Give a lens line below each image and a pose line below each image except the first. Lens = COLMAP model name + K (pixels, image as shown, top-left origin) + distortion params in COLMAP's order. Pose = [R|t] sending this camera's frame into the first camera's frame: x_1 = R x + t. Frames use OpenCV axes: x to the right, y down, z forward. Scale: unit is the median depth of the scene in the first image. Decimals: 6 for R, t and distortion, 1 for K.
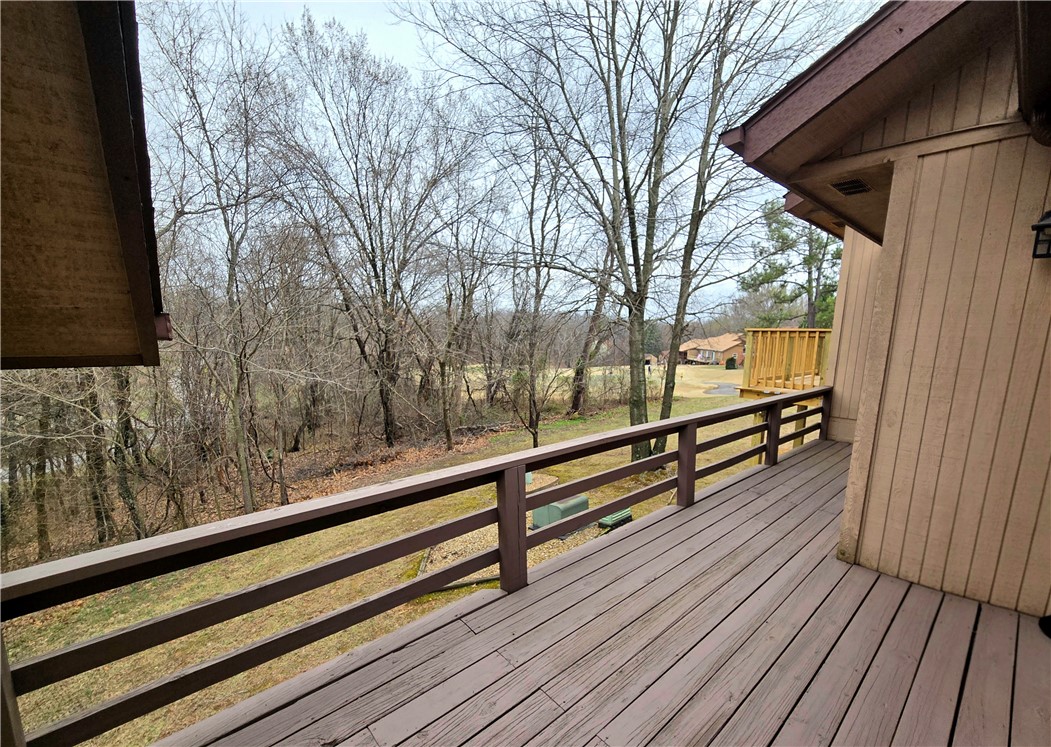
lens RADIAL K [[358.1, 0, 498.5], [0, 358.1, 396.0], [0, 0, 1]] dist [0.001060, -0.000057]
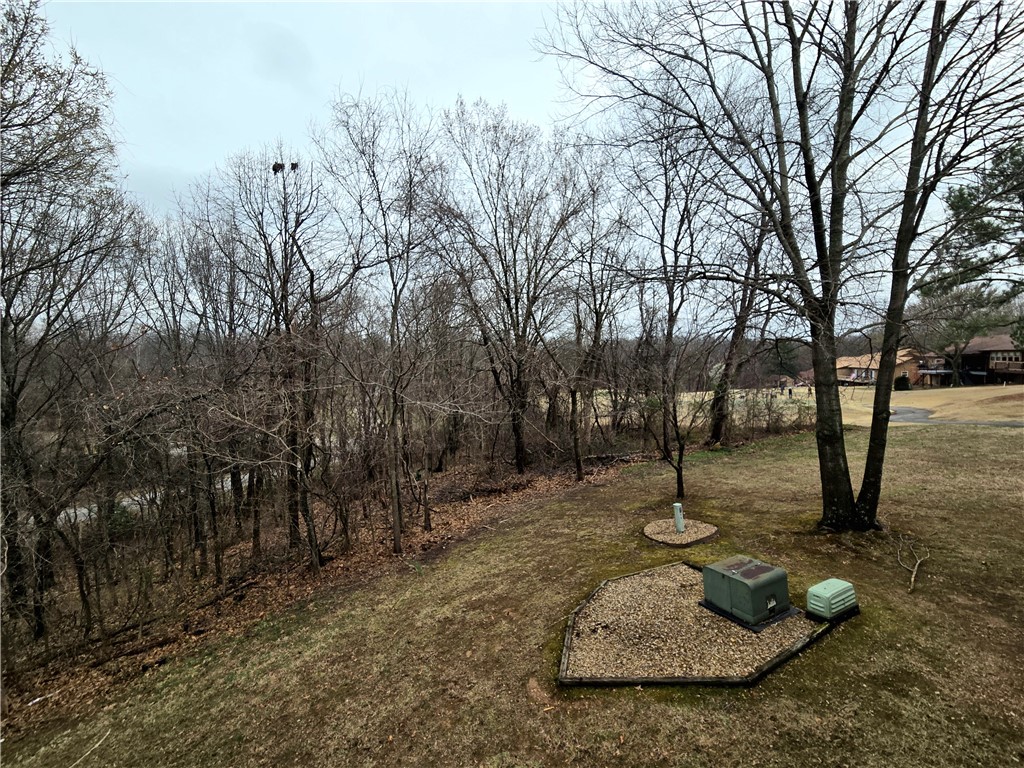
lens RADIAL K [[412.5, 0, 513.3], [0, 412.5, 383.8], [0, 0, 1]] dist [-0.001112, -0.000082]
pose [[0.943399, -0.025034, -0.330714, 0.069108], [-0.013424, 0.993448, -0.113493, 0.020552], [0.331389, 0.111508, 0.936882, -0.131309]]
